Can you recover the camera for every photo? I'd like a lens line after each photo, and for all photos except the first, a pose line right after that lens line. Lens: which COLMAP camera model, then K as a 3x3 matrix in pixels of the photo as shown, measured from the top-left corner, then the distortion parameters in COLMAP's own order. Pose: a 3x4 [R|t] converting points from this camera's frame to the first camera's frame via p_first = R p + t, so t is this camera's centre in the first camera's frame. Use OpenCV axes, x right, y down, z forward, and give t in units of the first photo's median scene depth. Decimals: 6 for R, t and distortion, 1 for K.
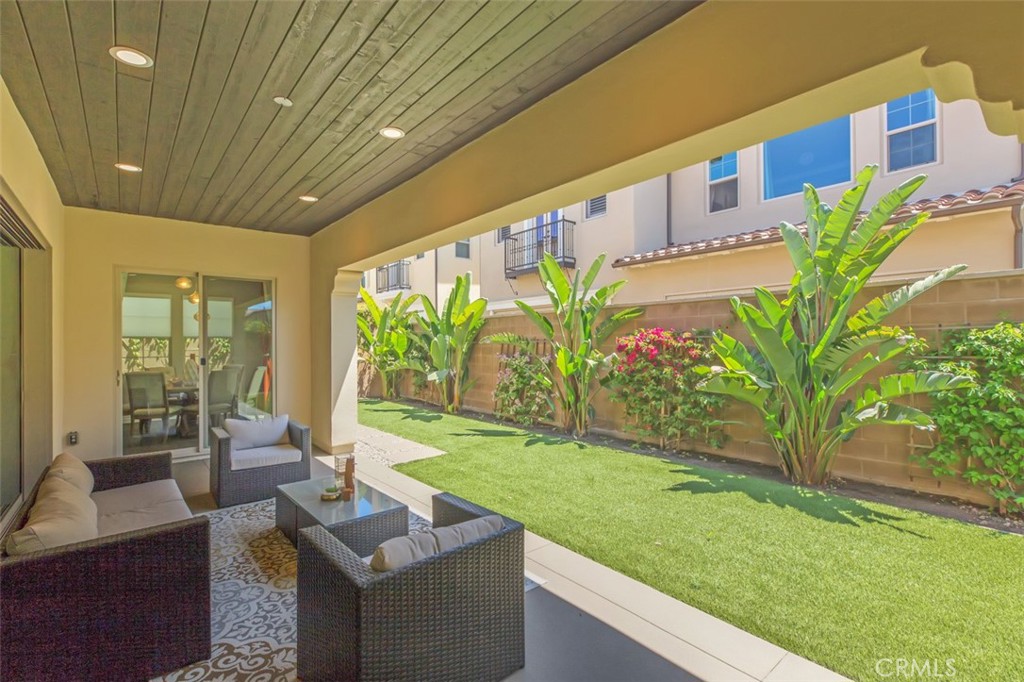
lens RADIAL K [[461.3, 0, 507.7], [0, 461.3, 339.7], [0, 0, 1]] dist [0.004236, -0.001724]
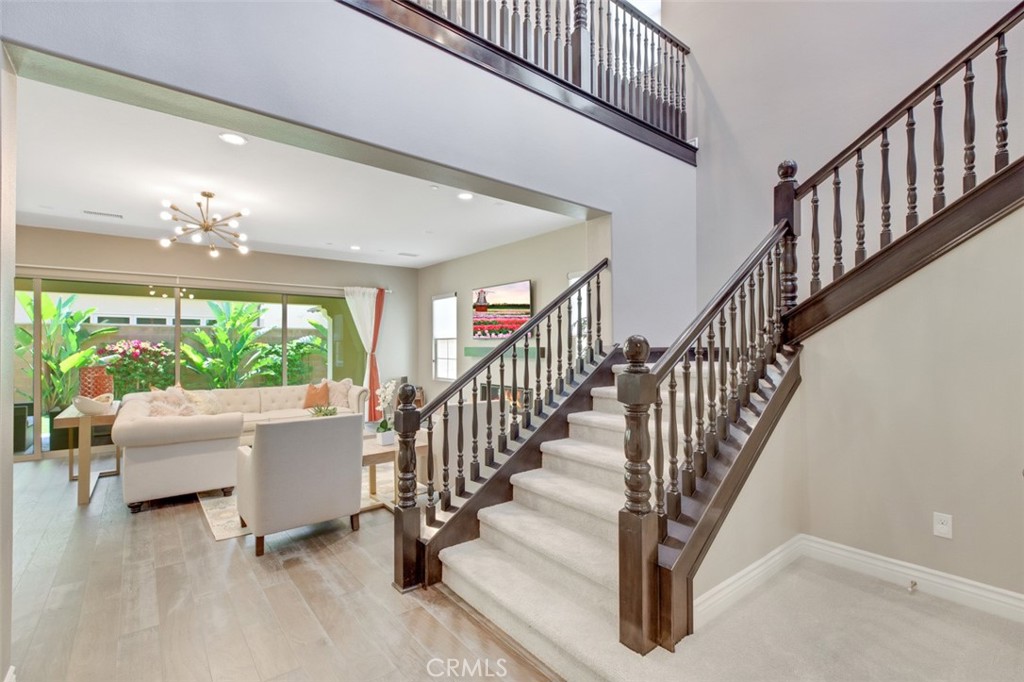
lens RADIAL K [[458.5, 0, 509.8], [0, 458.5, 343.2], [0, 0, 1]] dist [0.005308, -0.005387]
pose [[0.019270, 0.011882, 0.999744, -1.499088], [-0.005766, 0.999914, -0.011773, -0.001471], [-0.999798, -0.005538, 0.019337, -0.498570]]
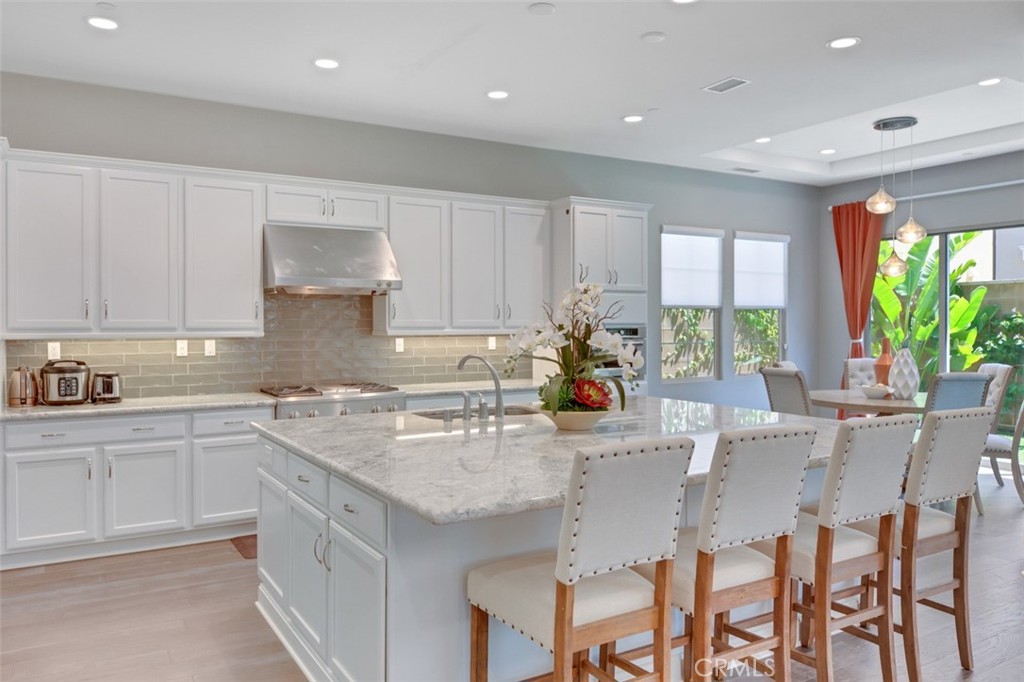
lens RADIAL K [[760.3, 0, 516.9], [0, 760.3, 324.8], [0, 0, 1]] dist [0.015722, 0.007060]
pose [[0.989089, 0.005862, -0.147201, -1.199598], [-0.003740, 0.999885, 0.014689, 0.003659], [0.147270, -0.013978, 0.988998, 0.110948]]
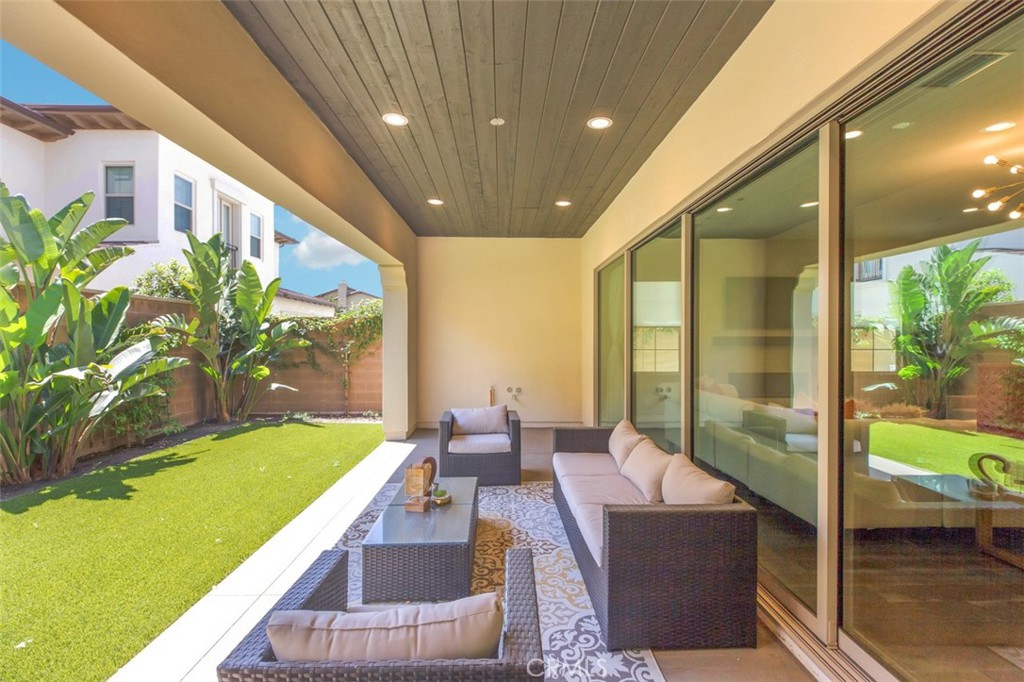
lens RADIAL K [[461.3, 0, 519.2], [0, 461.3, 337.5], [0, 0, 1]] dist [0.004236, -0.001724]
pose [[-0.793397, 0.012184, 0.608583, -0.605619], [0.002300, 0.999853, -0.017019, 0.018917], [-0.608700, -0.012103, -0.793308, 0.929058]]
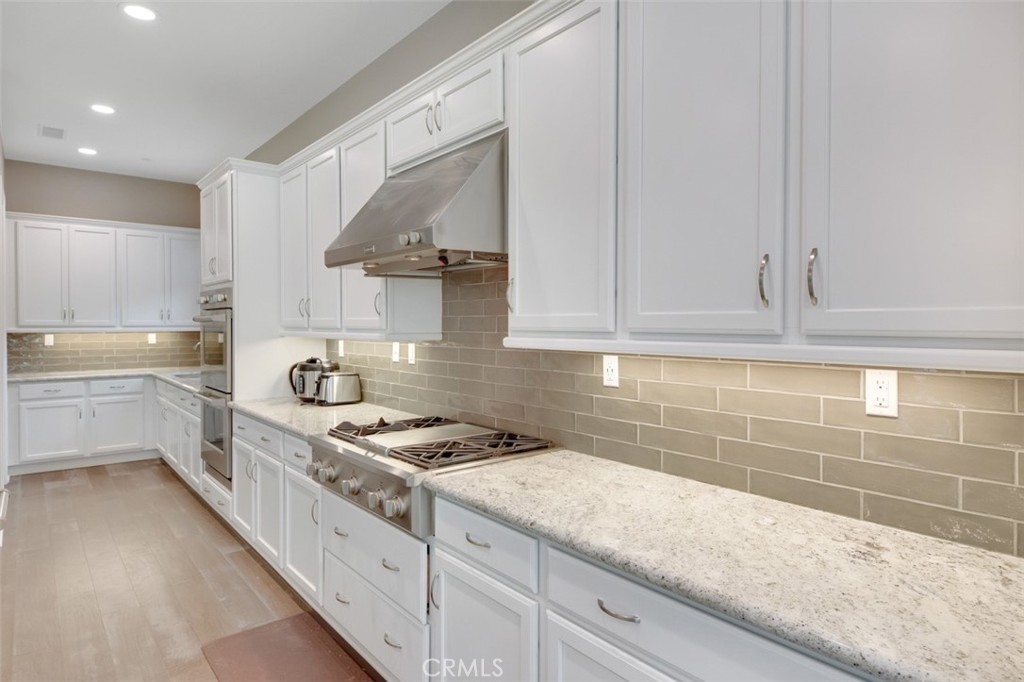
lens RADIAL K [[581.8, 0, 512.0], [0, 581.8, 328.2], [0, 0, 1]] dist [0.008749, -0.003134]
pose [[-0.002966, 0.013555, -0.999904, -1.158786], [0.009182, 0.999866, 0.013527, 0.014999], [0.999953, -0.009141, -0.003090, 1.004566]]
